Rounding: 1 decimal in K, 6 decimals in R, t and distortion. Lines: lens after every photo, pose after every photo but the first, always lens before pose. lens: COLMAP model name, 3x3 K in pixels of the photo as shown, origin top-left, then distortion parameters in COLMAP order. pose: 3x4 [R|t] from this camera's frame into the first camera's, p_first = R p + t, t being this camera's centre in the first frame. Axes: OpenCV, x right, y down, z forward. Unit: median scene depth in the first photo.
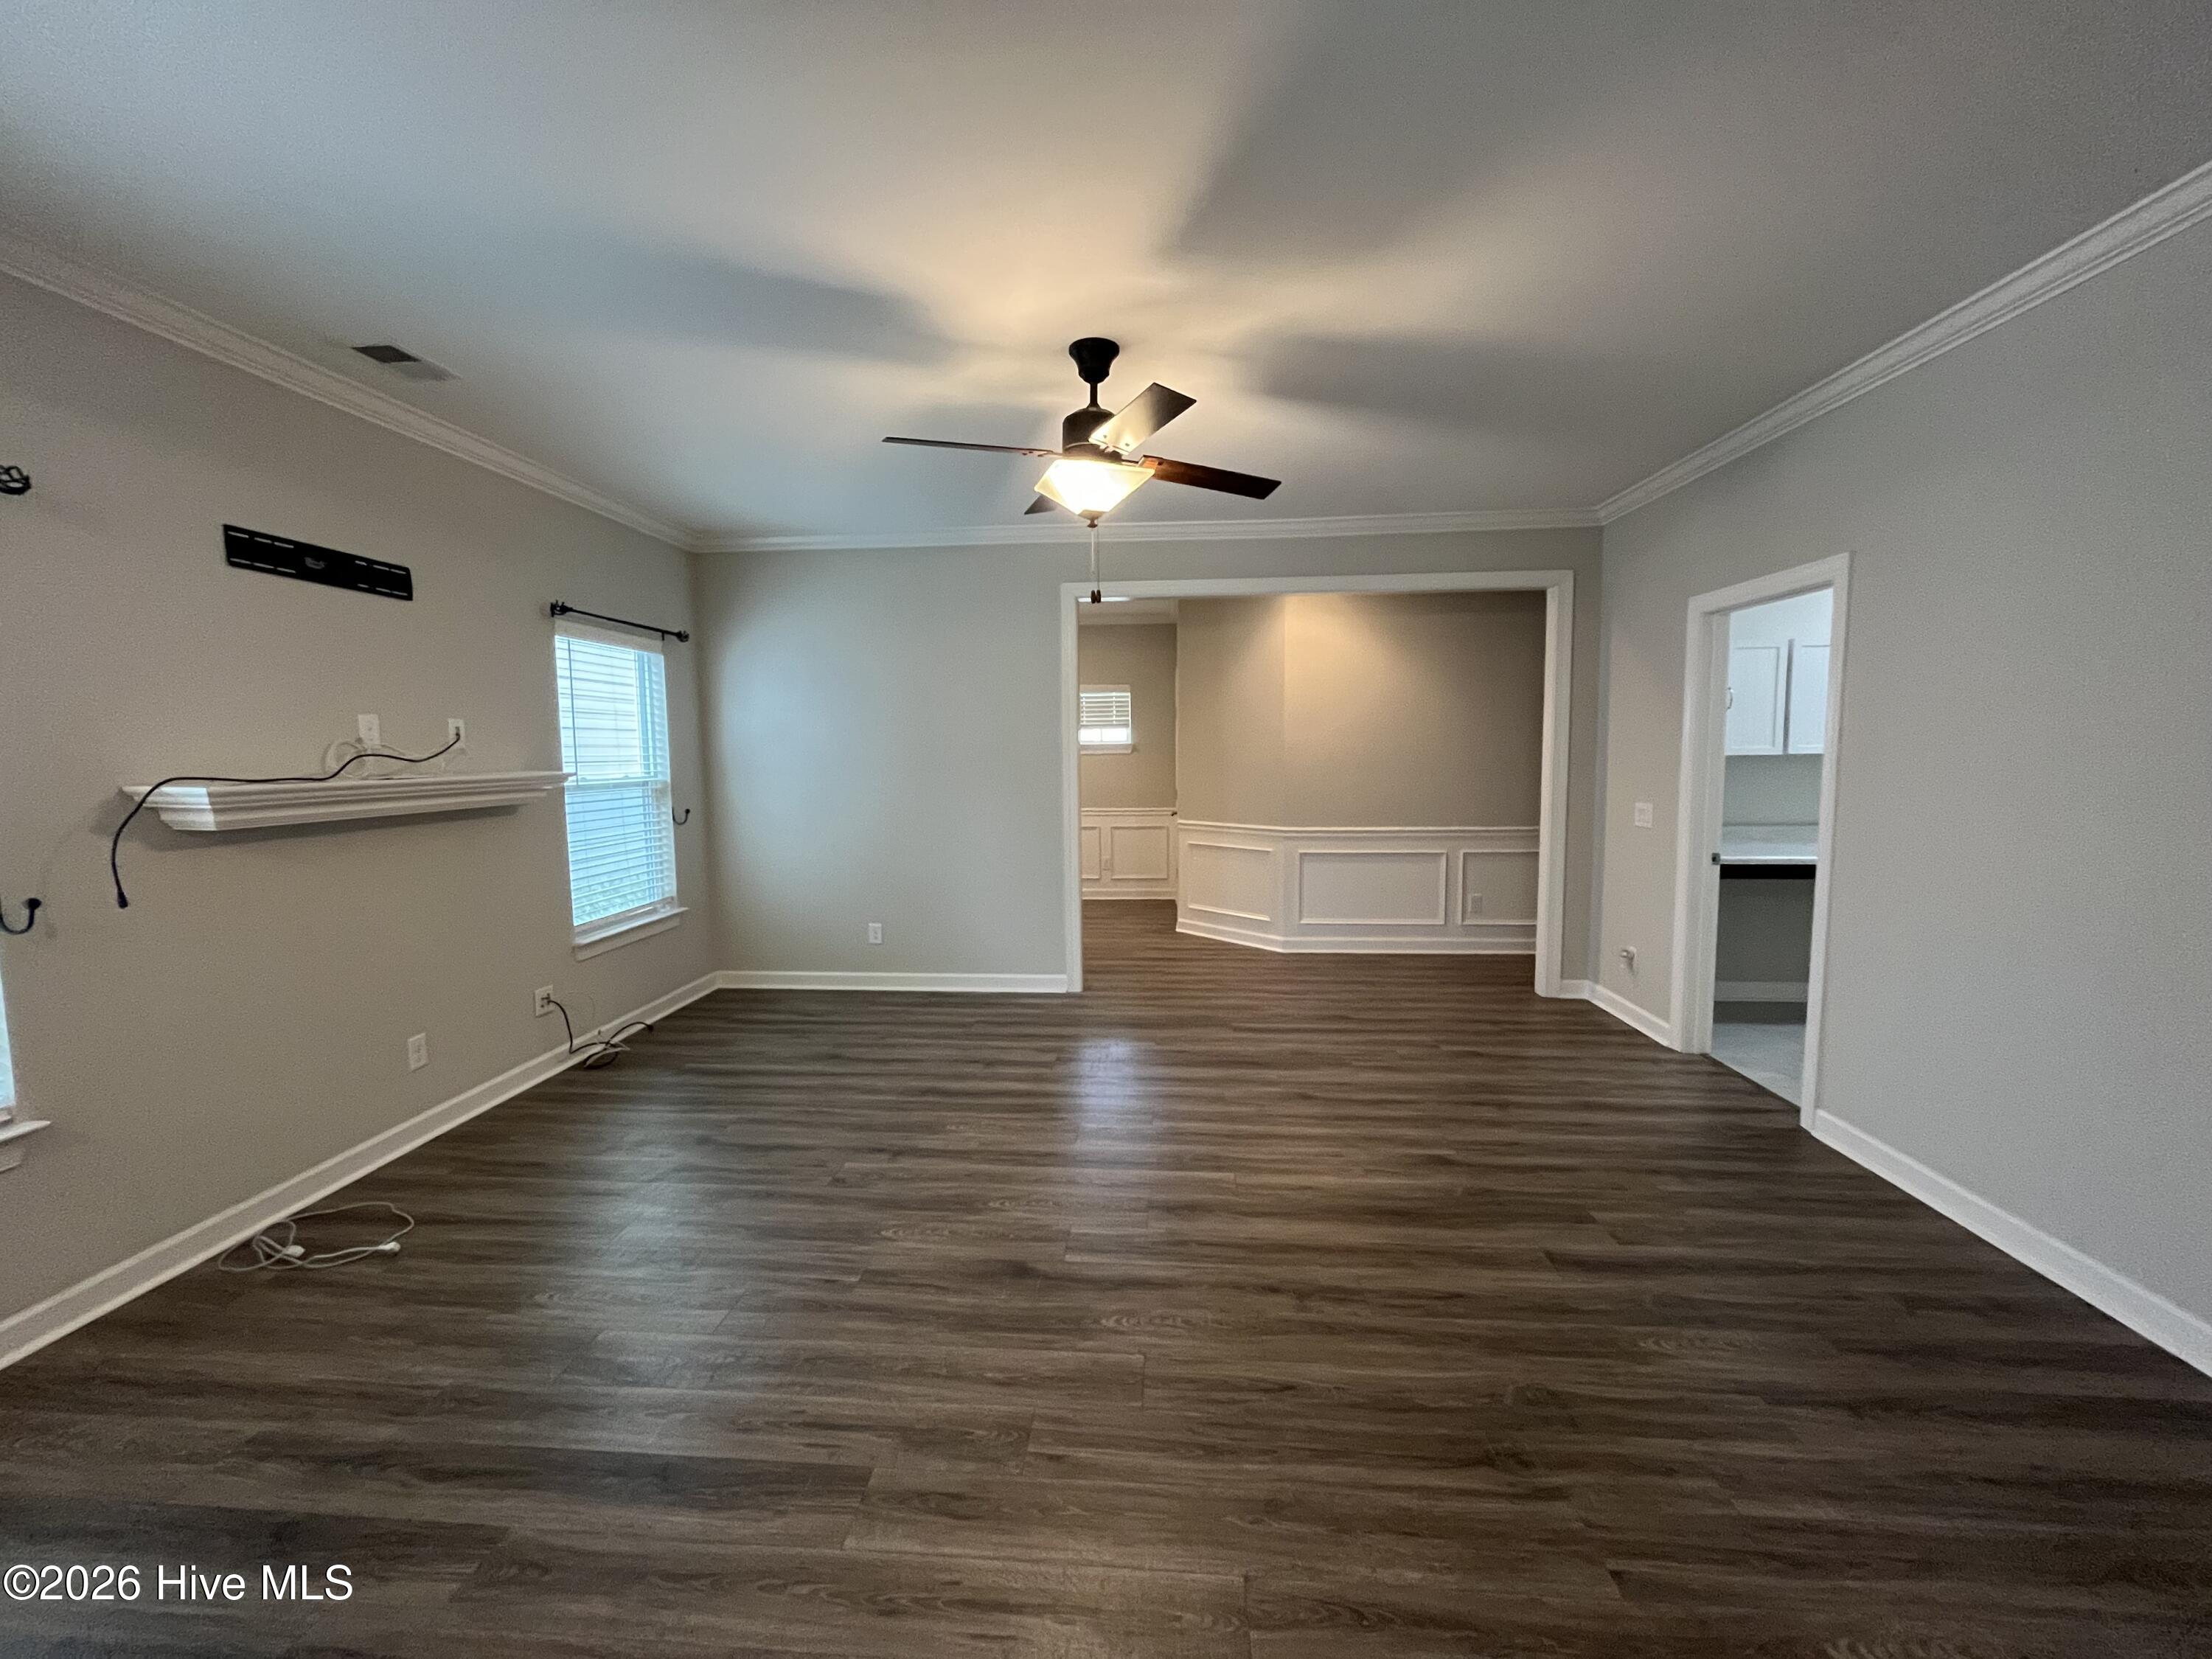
lens RADIAL K [[895.3, 0, 1096.3], [0, 895.3, 828.9], [0, 0, 1]] dist [-0.005322, 0.000811]
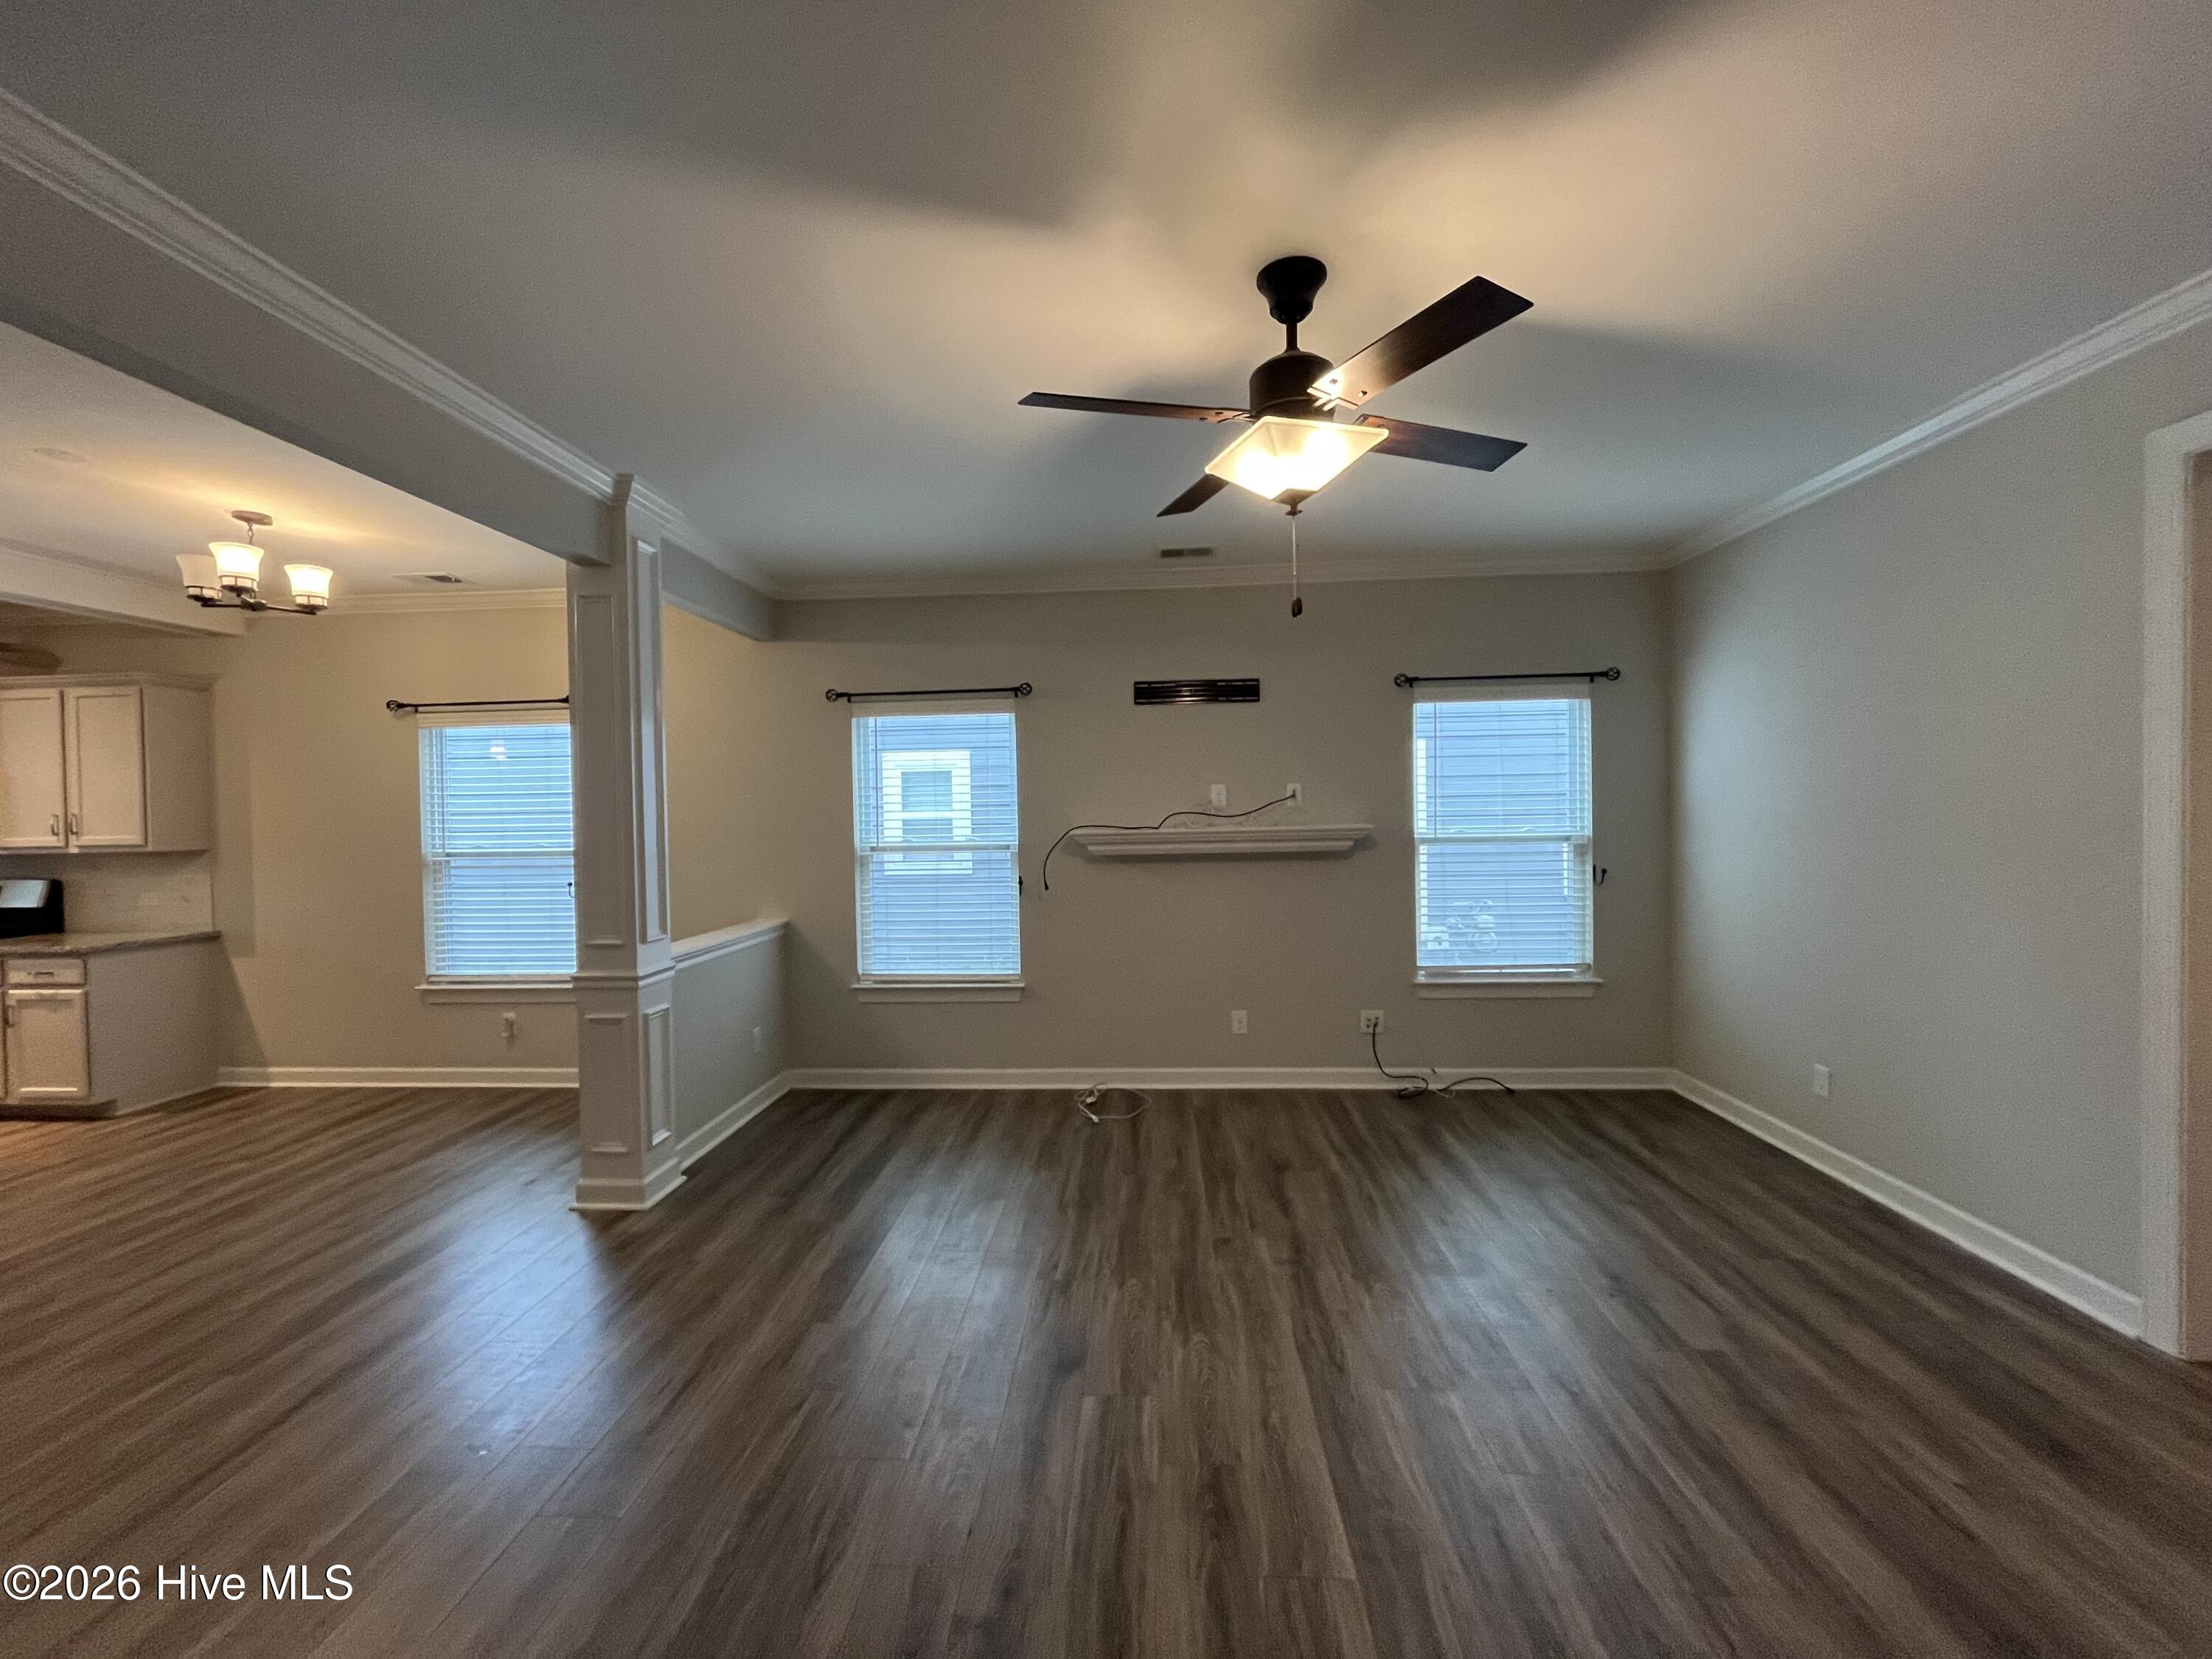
lens RADIAL K [[895.3, 0, 1094.7], [0, 895.3, 834.0], [0, 0, 1]] dist [-0.005322, 0.000811]
pose [[0.023543, 0.035605, -0.999089, 0.525899], [-0.069856, 0.996981, 0.033884, -0.065804], [0.997279, 0.068994, 0.025959, 0.600513]]
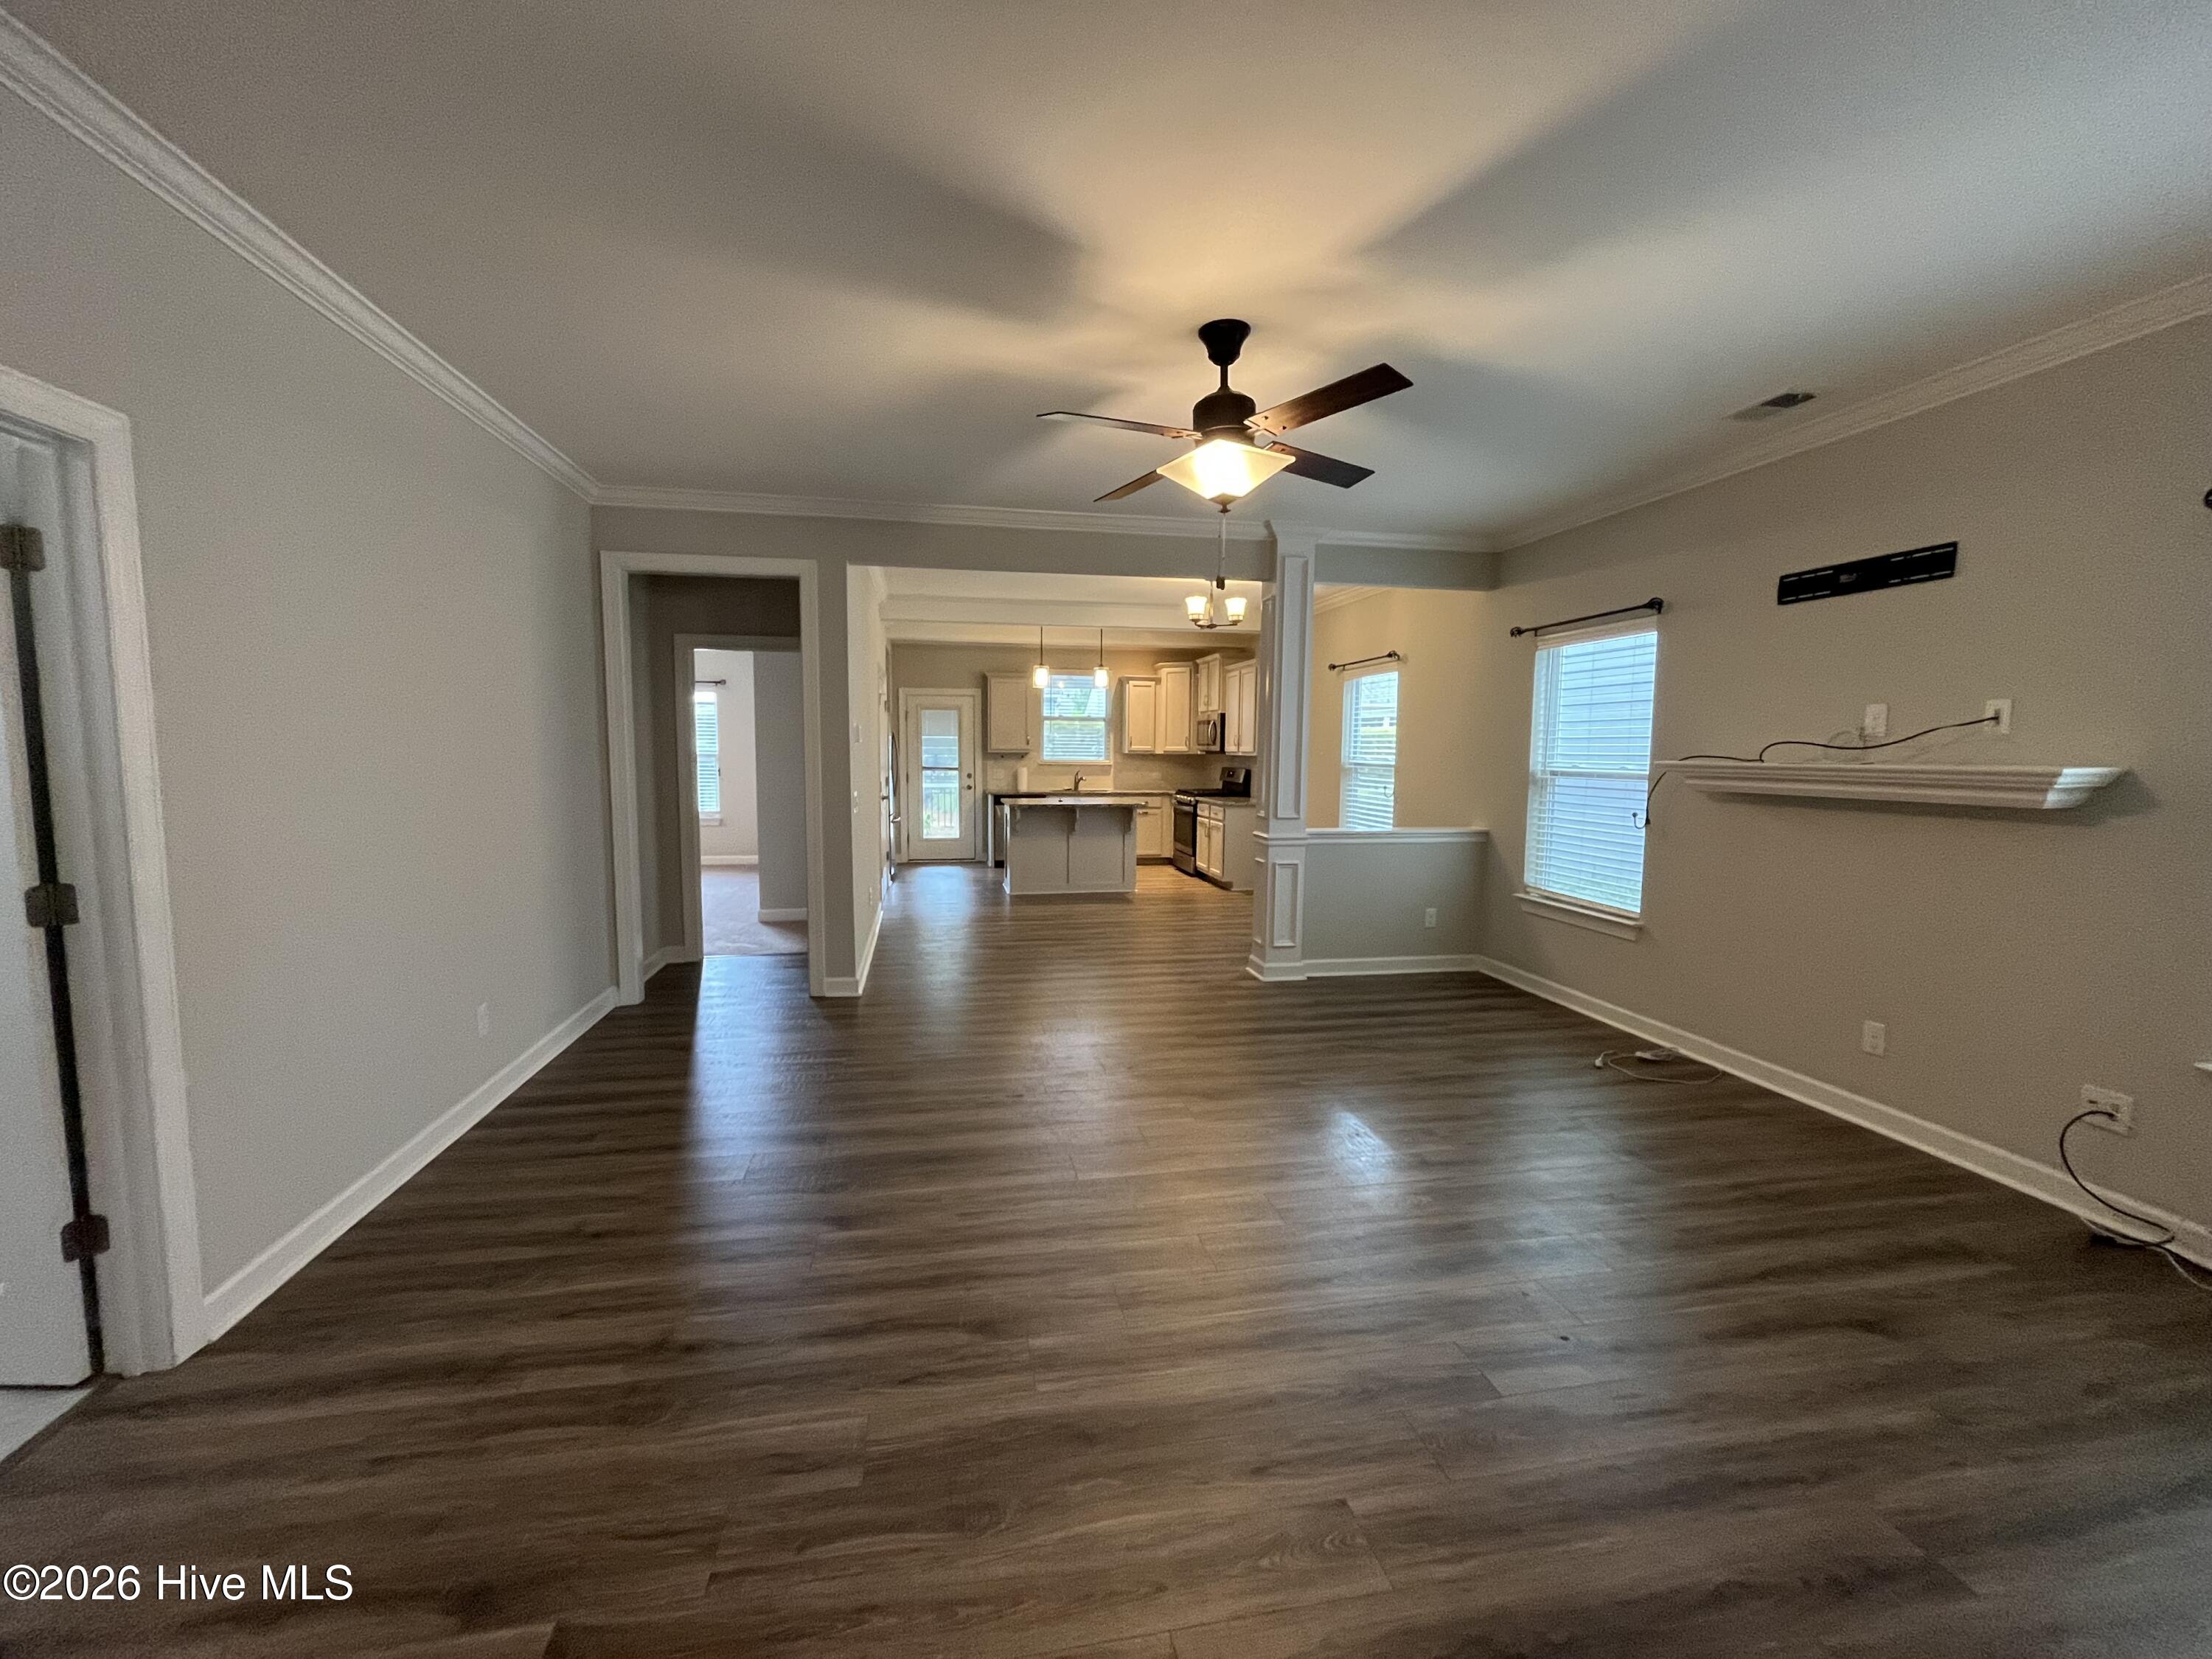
lens RADIAL K [[895.3, 0, 1092.8], [0, 895.3, 836.3], [0, 0, 1]] dist [-0.005322, 0.000811]
pose [[-0.964882, 0.030323, -0.260928, 0.288541], [-0.019244, 0.982486, 0.185341, -0.120381], [0.261978, 0.183854, -0.947399, 1.409589]]
